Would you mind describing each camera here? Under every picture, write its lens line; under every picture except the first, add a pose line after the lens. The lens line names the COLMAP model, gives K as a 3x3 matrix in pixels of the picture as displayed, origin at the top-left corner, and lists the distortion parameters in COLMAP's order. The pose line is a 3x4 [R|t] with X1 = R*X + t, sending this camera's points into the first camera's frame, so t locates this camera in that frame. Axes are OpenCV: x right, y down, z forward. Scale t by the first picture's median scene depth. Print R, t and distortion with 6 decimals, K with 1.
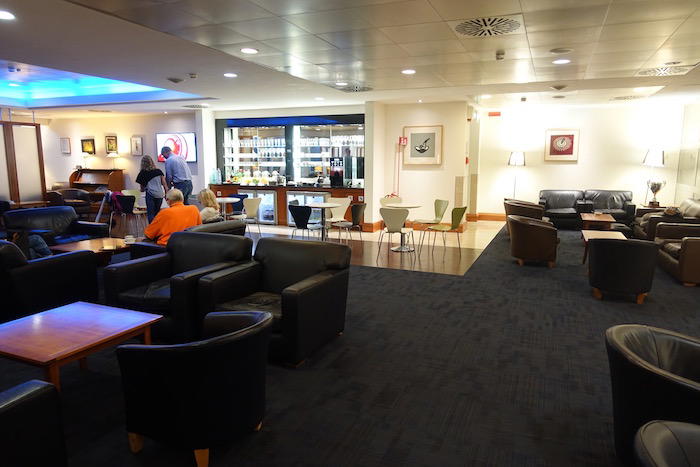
lens RADIAL K [[475.6, 0, 350.0], [0, 475.6, 233.5], [0, 0, 1]] dist [-0.003411, -0.002309]
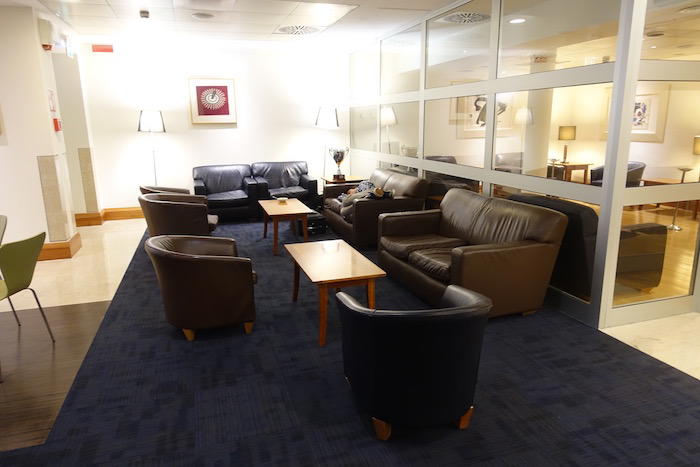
lens RADIAL K [[475.6, 0, 350.0], [0, 475.6, 233.5], [0, 0, 1]] dist [-0.003411, -0.002309]
pose [[0.754415, -0.158935, 0.636865, 0.126257], [0.114223, 0.987227, 0.111066, -0.050117], [-0.646383, -0.011045, 0.762933, 0.347714]]
